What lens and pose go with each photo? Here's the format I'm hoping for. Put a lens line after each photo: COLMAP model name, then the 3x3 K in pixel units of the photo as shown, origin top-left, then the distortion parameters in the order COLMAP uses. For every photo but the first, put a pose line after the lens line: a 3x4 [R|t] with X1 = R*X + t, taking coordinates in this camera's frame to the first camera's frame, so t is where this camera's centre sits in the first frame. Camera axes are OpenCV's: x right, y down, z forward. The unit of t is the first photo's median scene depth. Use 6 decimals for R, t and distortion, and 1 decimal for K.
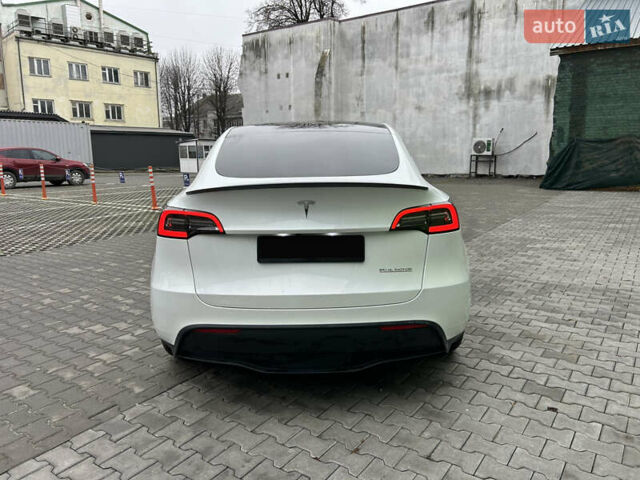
lens RADIAL K [[476.6, 0, 314.1], [0, 476.6, 237.6], [0, 0, 1]] dist [0.042418, -0.045204]
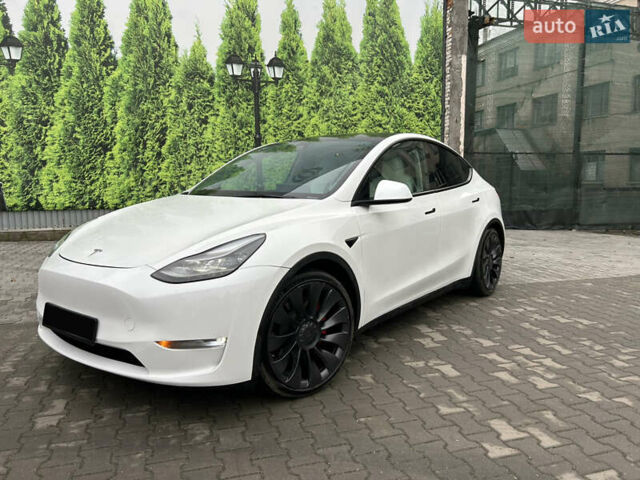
lens RADIAL K [[476.6, 0, 315.2], [0, 476.6, 249.5], [0, 0, 1]] dist [0.042418, -0.045204]
pose [[-0.787519, -0.071469, 0.612132, -0.107969], [0.118576, 0.957124, 0.264299, -0.050789], [-0.604775, 0.280725, -0.745279, 0.340145]]
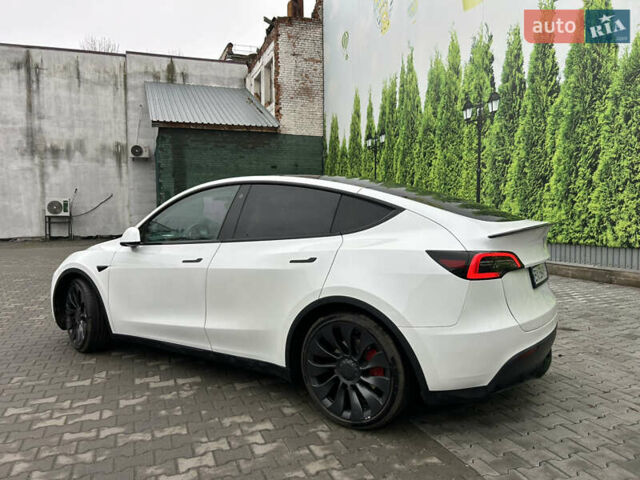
lens RADIAL K [[476.6, 0, 313.8], [0, 476.6, 242.6], [0, 0, 1]] dist [0.042418, -0.045204]
pose [[0.563853, -0.049041, 0.824418, -0.143979], [0.146133, 0.988409, -0.041150, -0.009482], [-0.812844, 0.143677, 0.564484, 0.073365]]
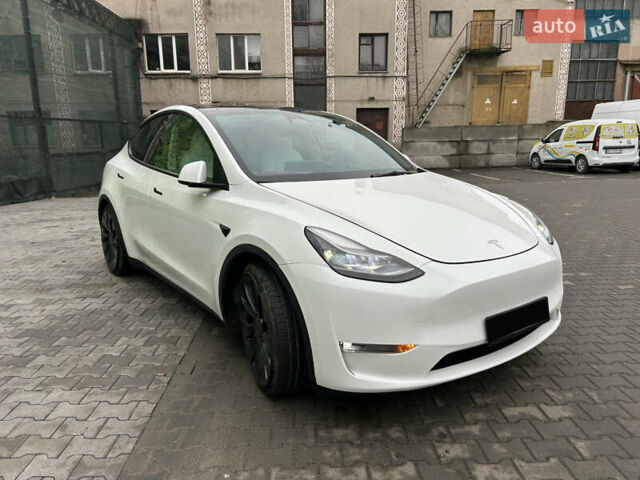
lens RADIAL K [[476.6, 0, 323.2], [0, 476.6, 243.5], [0, 0, 1]] dist [0.042418, -0.045204]
pose [[-0.789846, 0.154818, -0.593443, 0.088892], [-0.082868, 0.931802, 0.353382, -0.059899], [0.607681, 0.328295, -0.723150, 0.340068]]
